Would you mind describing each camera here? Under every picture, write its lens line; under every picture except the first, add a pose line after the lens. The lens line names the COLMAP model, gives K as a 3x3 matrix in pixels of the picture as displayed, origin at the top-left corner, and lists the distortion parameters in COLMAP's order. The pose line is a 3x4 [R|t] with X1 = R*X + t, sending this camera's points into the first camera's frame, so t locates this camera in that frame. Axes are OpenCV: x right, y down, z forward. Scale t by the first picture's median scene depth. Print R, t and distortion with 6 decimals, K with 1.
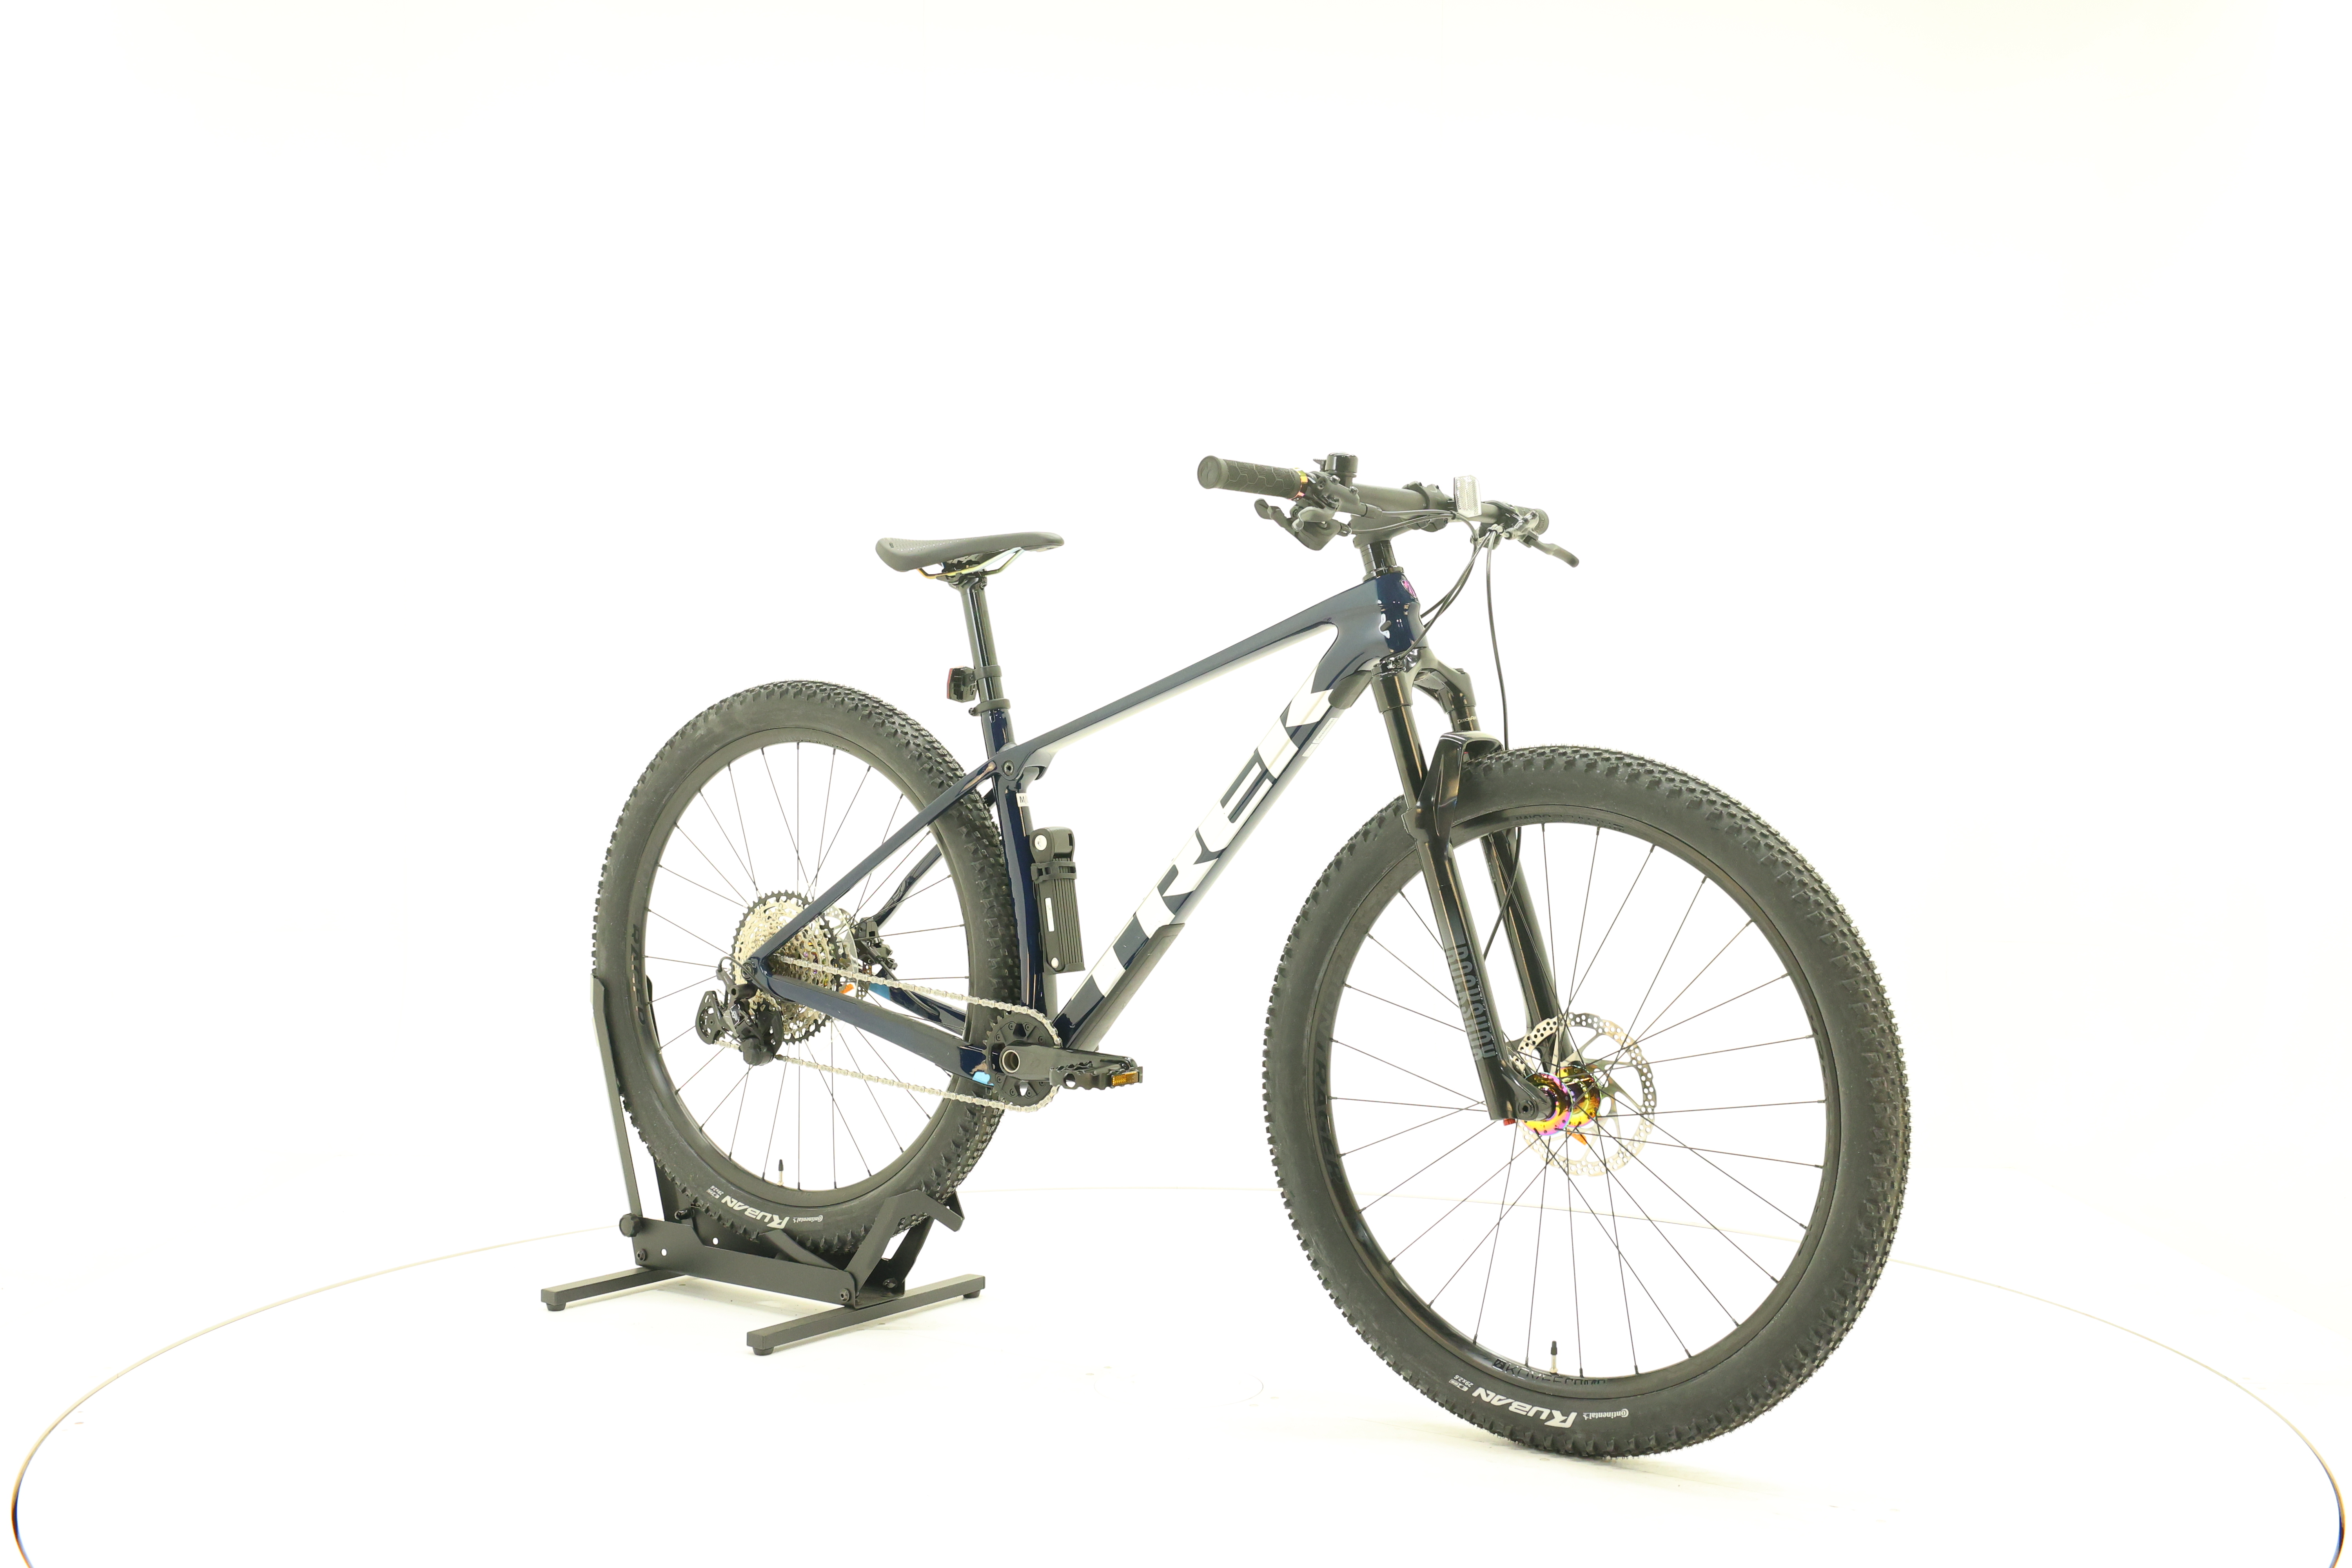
lens RADIAL K [[2530.4, 0, 1167.1], [0, 2530.4, 780.7], [0, 0, 1]] dist [0.007577, 0.000000]
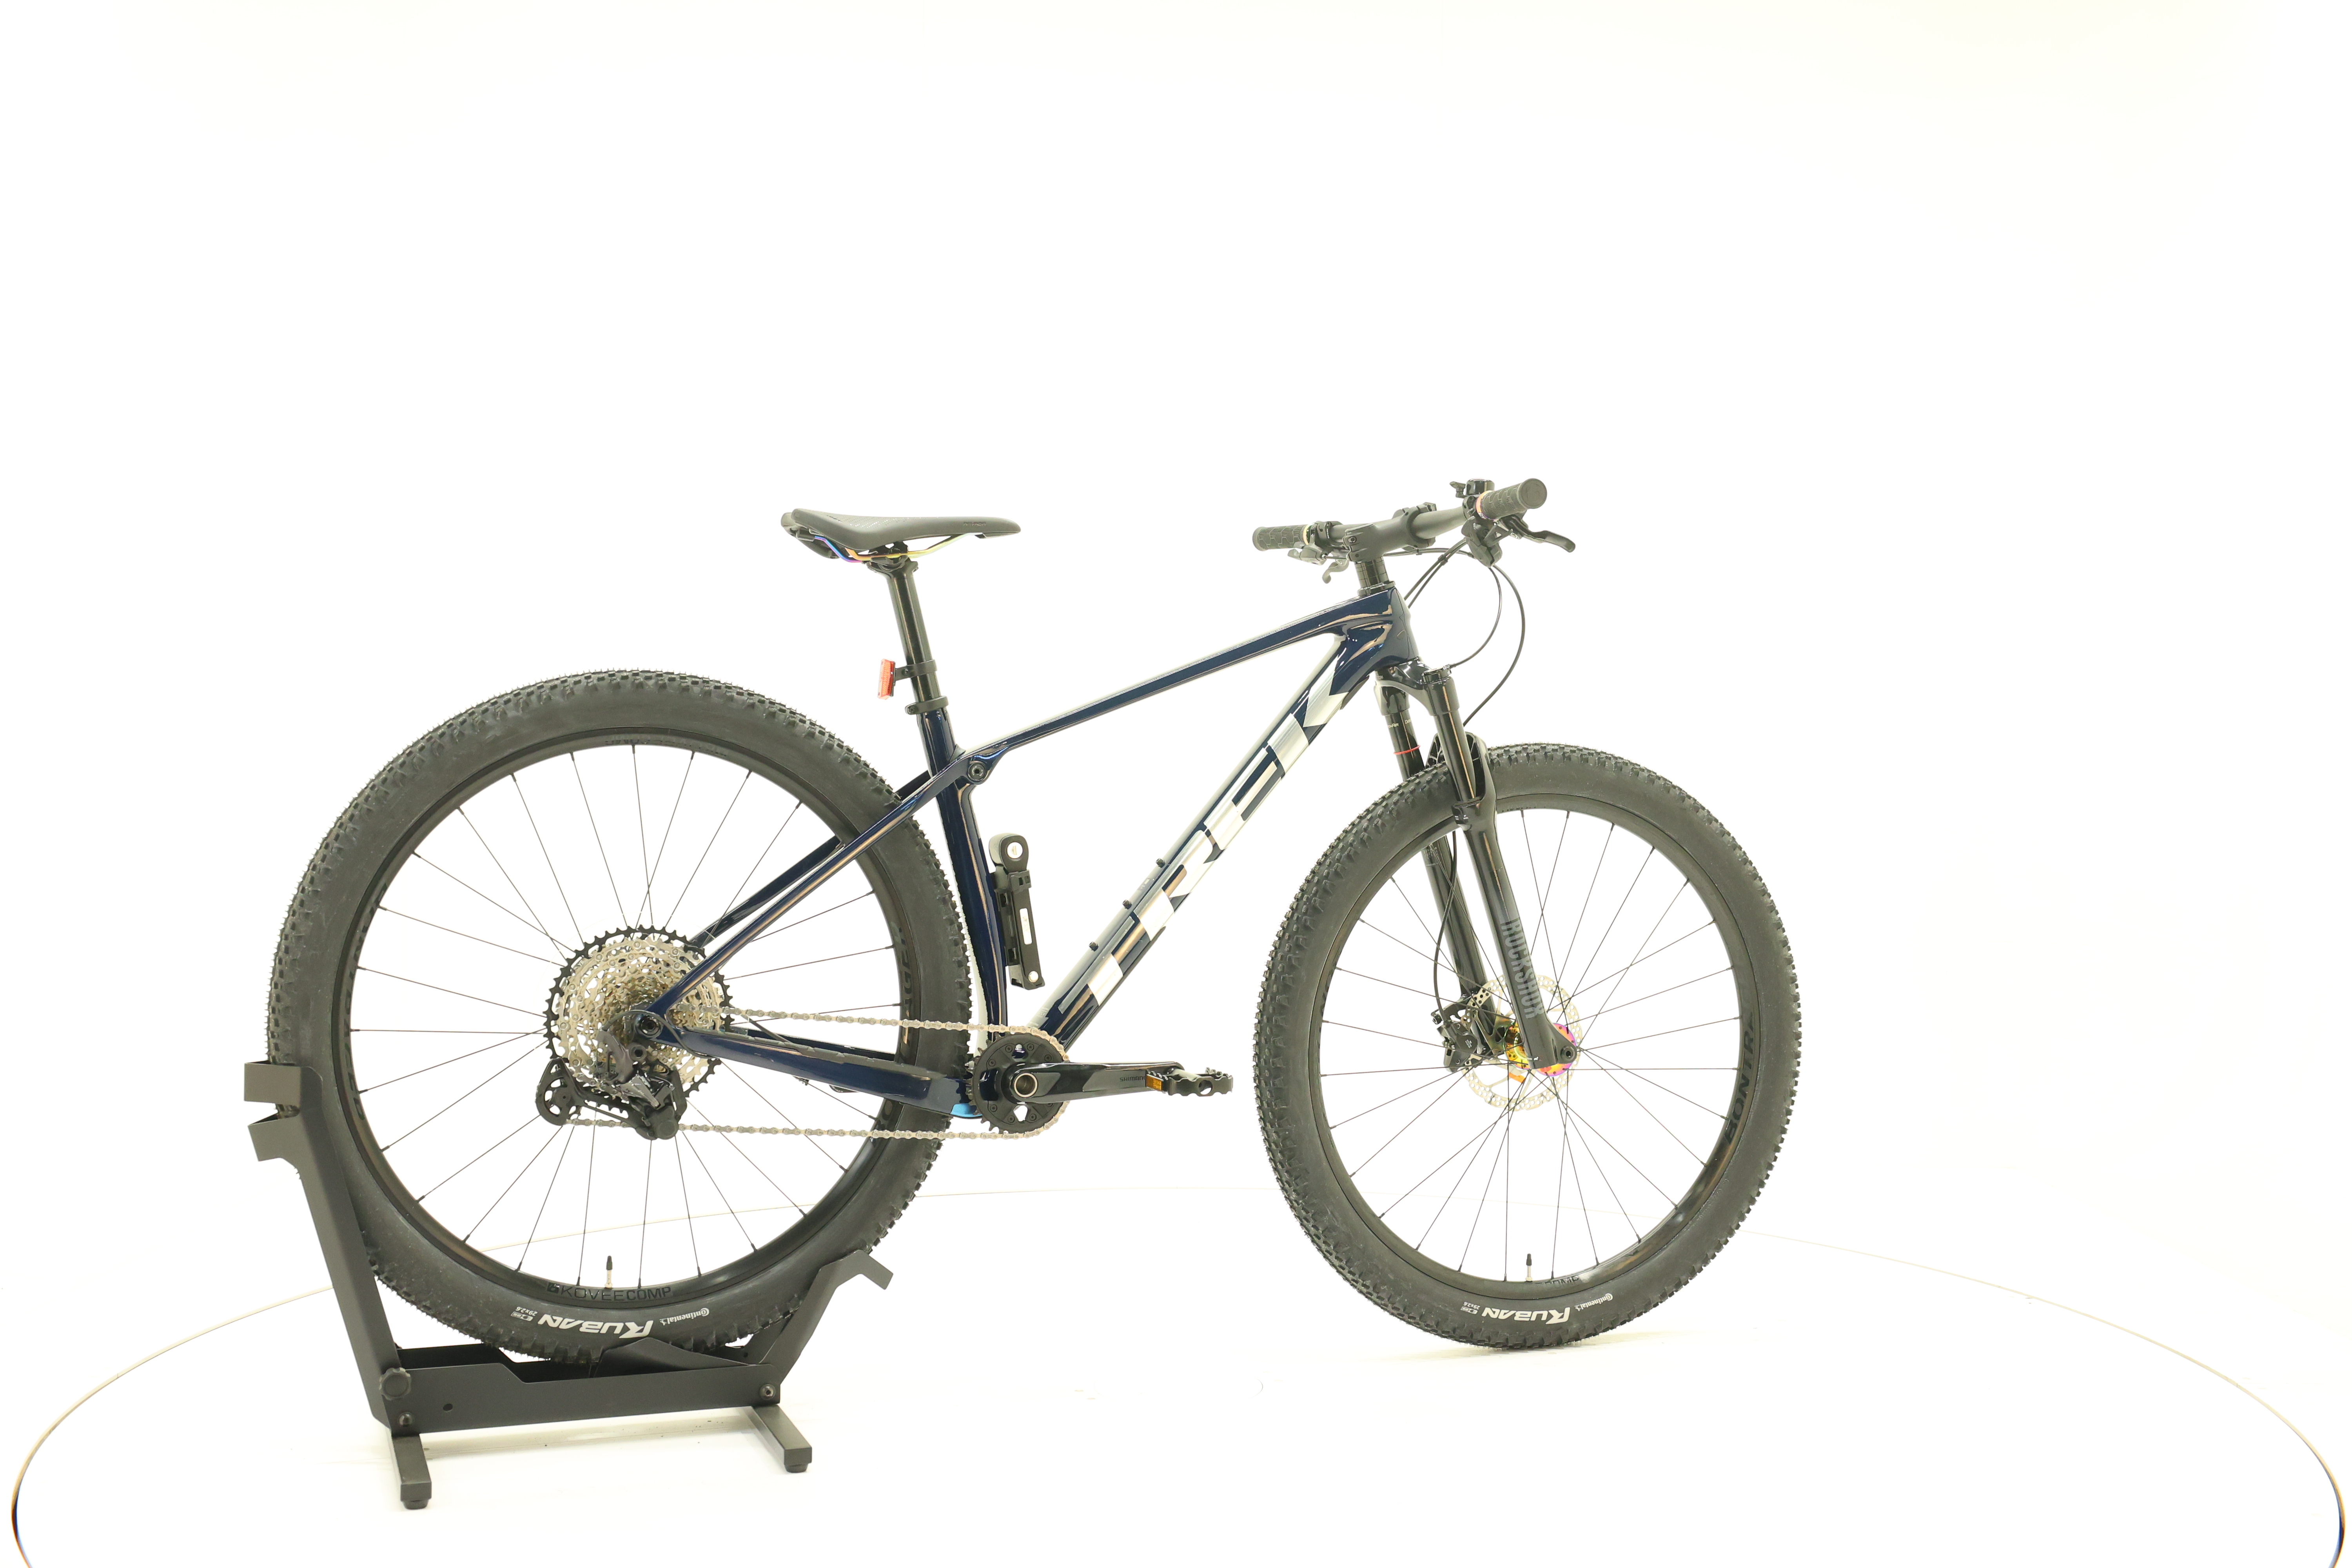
lens RADIAL K [[2530.4, 0, 1174.9], [0, 2530.4, 779.1], [0, 0, 1]] dist [0.007577, 0.000000]
pose [[0.553487, -0.018680, 0.832648, -0.817085], [0.015657, 0.999805, 0.012023, -0.012456], [-0.832711, 0.006382, 0.553672, 0.441681]]
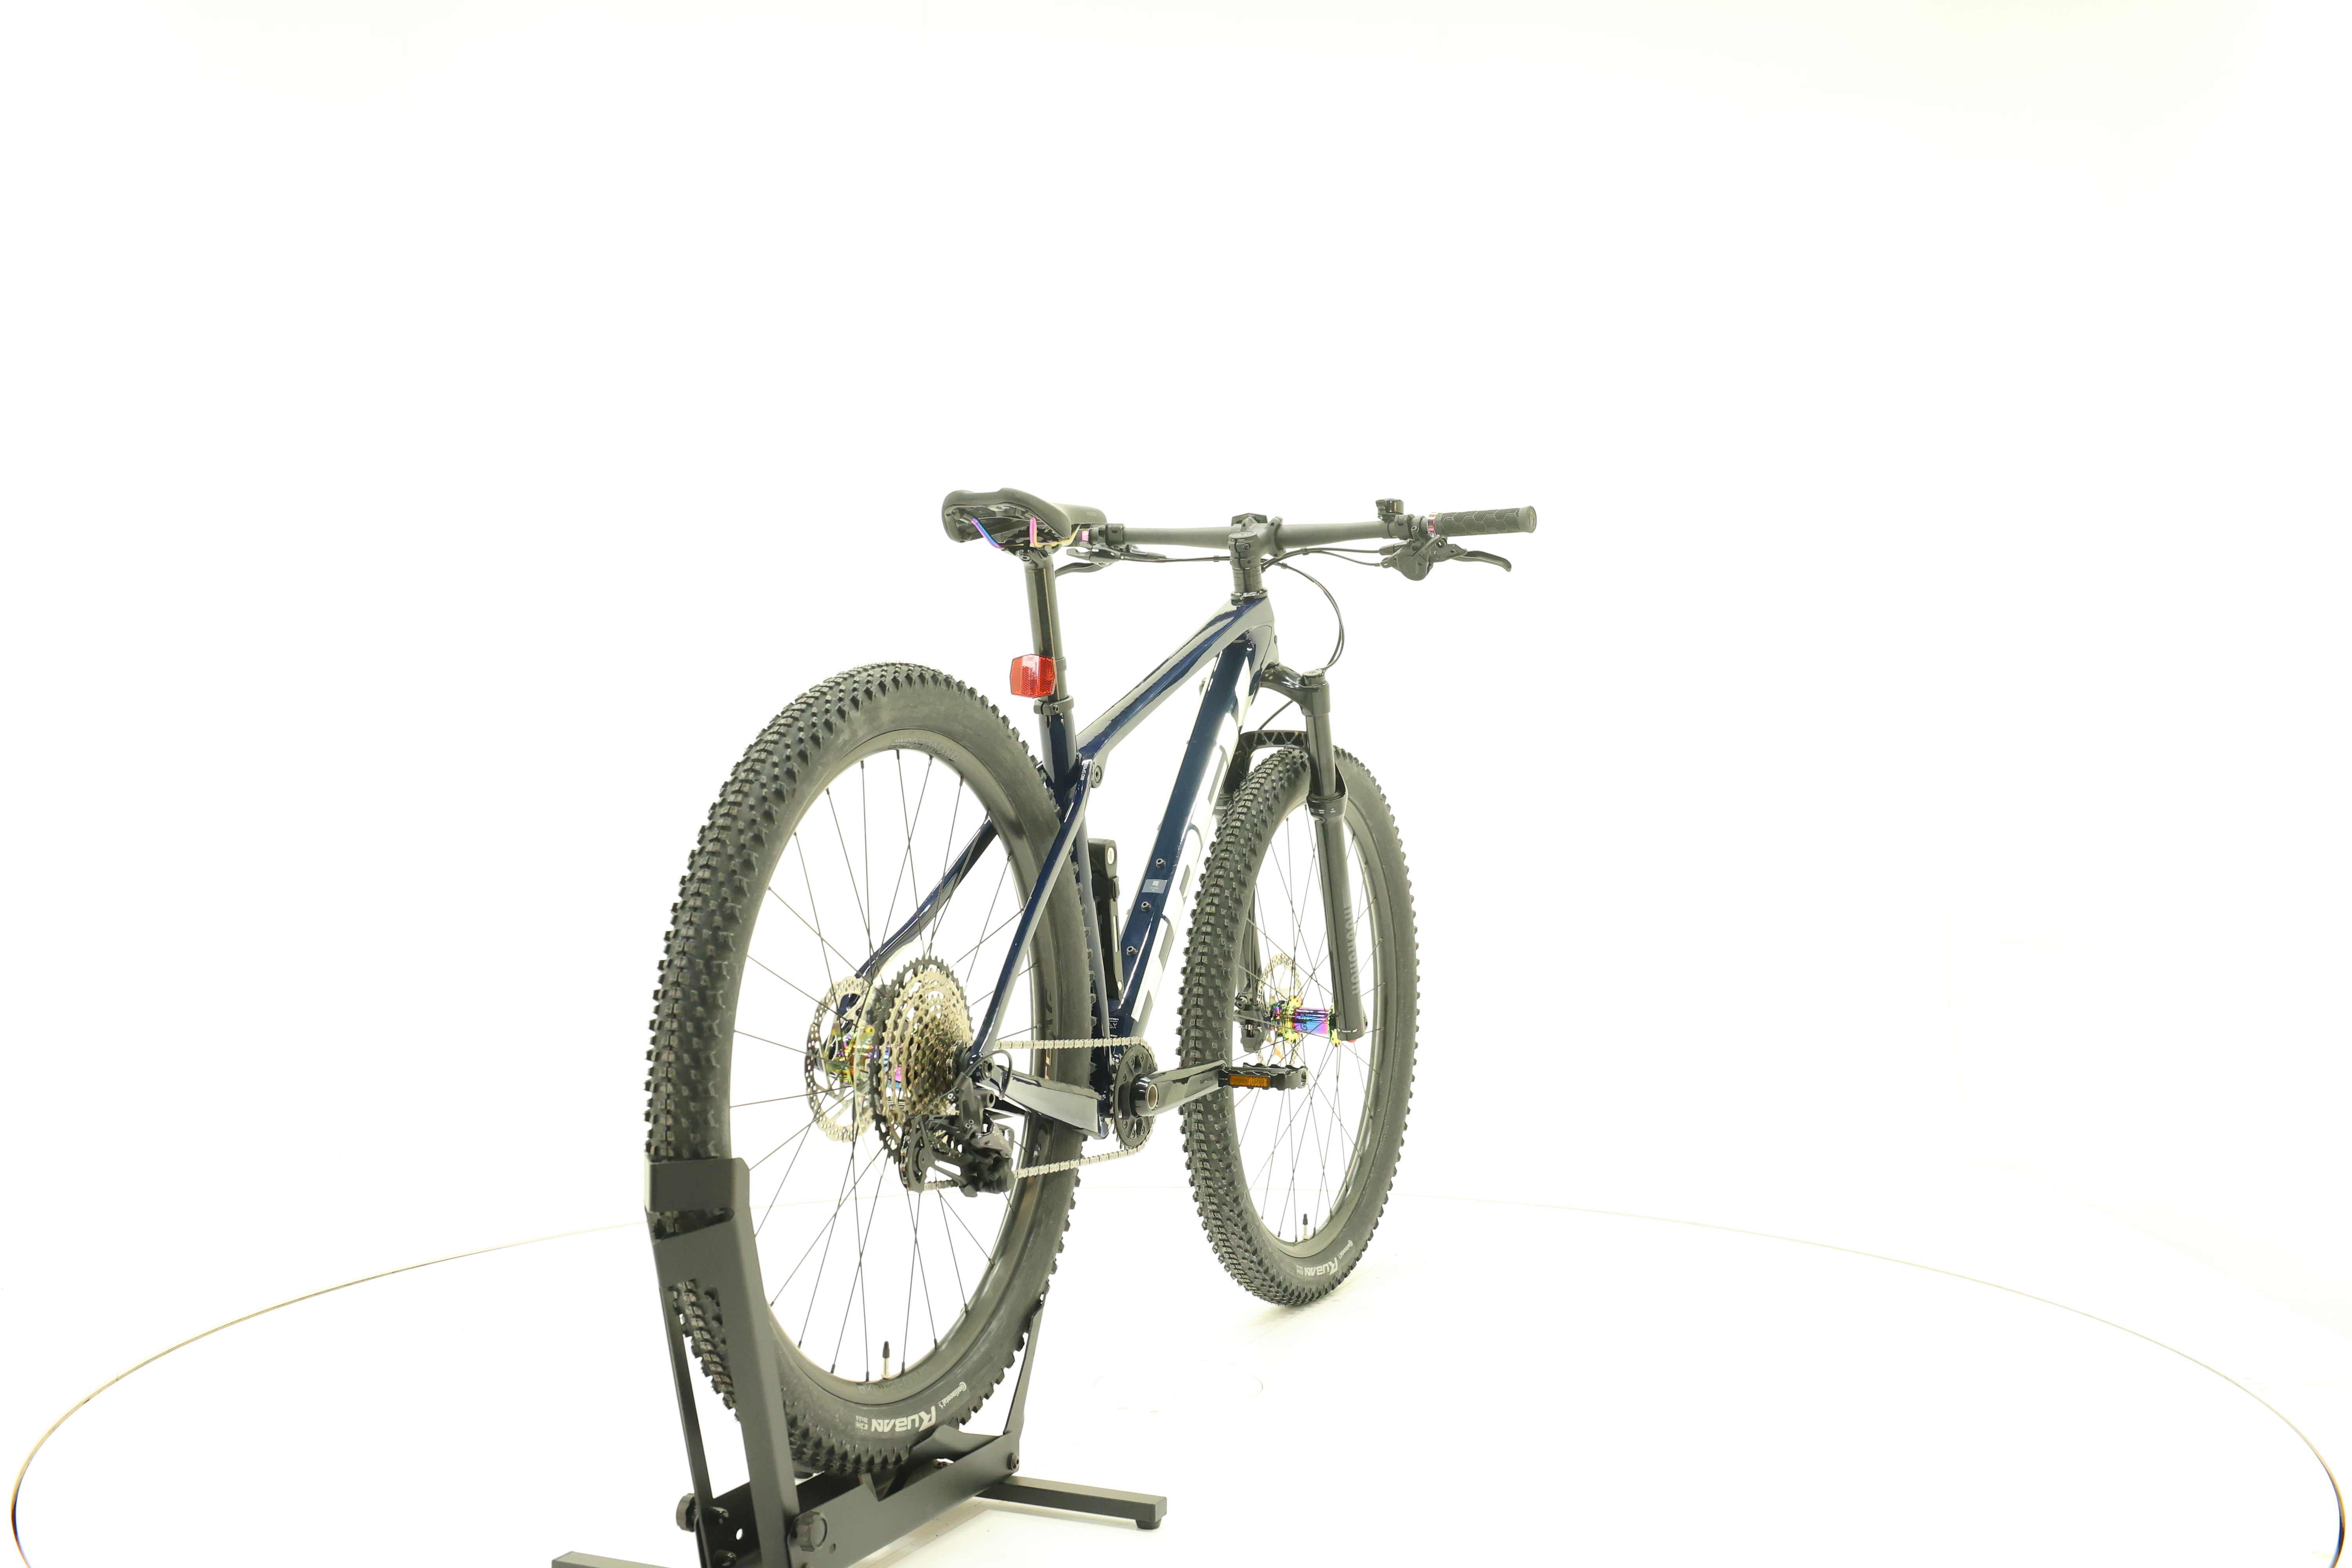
lens RADIAL K [[2530.4, 0, 1165.2], [0, 2530.4, 776.2], [0, 0, 1]] dist [0.007577, 0.000000]
pose [[-0.202647, -0.024831, 0.978937, -0.958203], [0.014779, 0.999487, 0.028412, -0.029860], [-0.979140, 0.020225, -0.202176, 1.191171]]
